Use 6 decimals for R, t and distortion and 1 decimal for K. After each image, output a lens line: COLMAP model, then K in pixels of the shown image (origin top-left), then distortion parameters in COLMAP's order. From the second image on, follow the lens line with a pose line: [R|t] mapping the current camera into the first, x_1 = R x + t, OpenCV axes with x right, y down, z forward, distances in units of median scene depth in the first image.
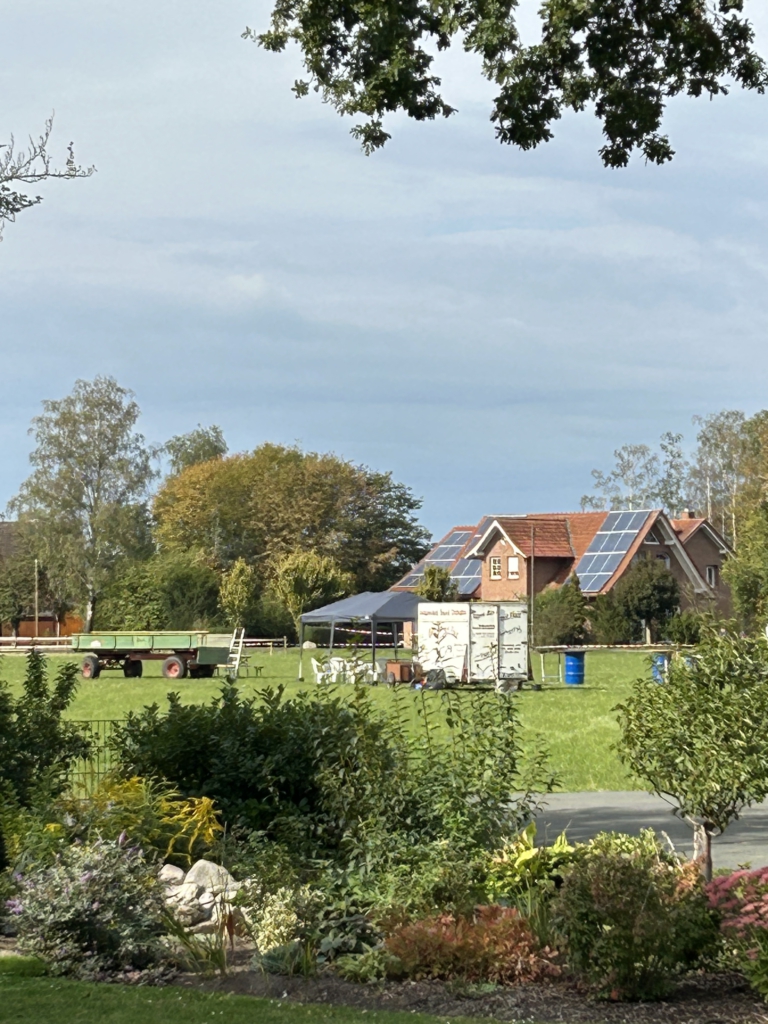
lens RADIAL K [[3407.2, 0, 383.9], [0, 3407.2, 512.8], [0, 0, 1]] dist [0.175426, 0.000000]
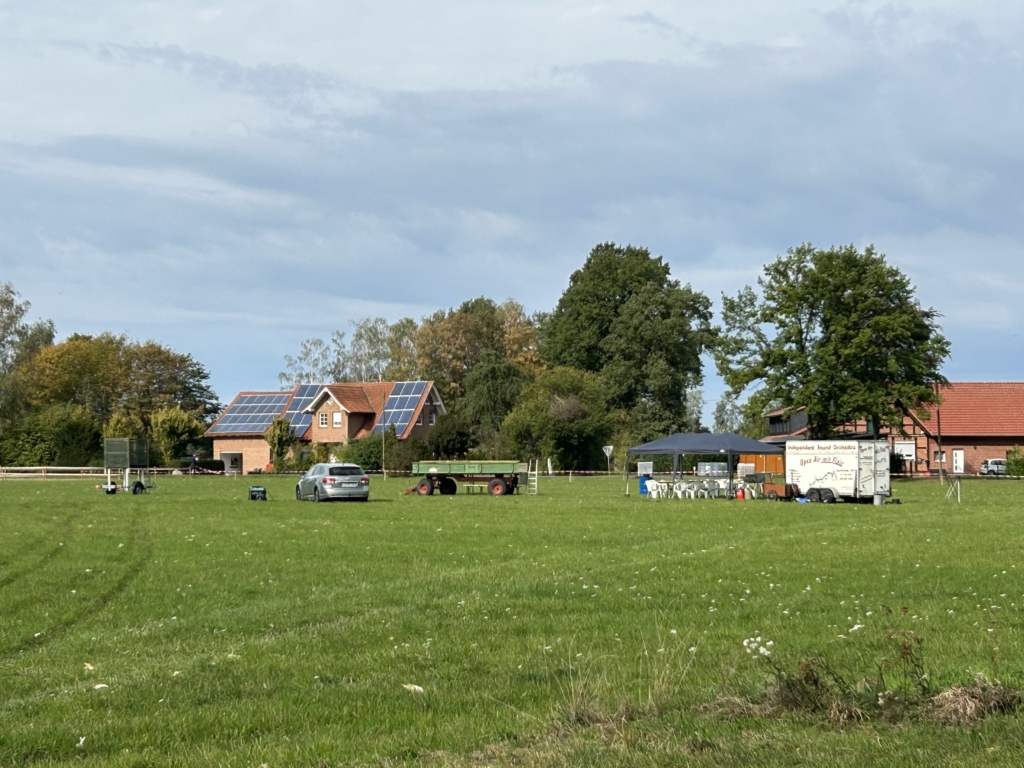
lens RADIAL K [[2176.2, 0, 513.2], [0, 2176.2, 384.9], [0, 0, 1]] dist [0.201130, 0.000000]
pose [[0.957070, 0.012260, 0.289598, -0.161286], [-0.011708, 0.999925, -0.003638, 0.003720], [-0.289620, 0.000091, 0.957142, 0.079912]]
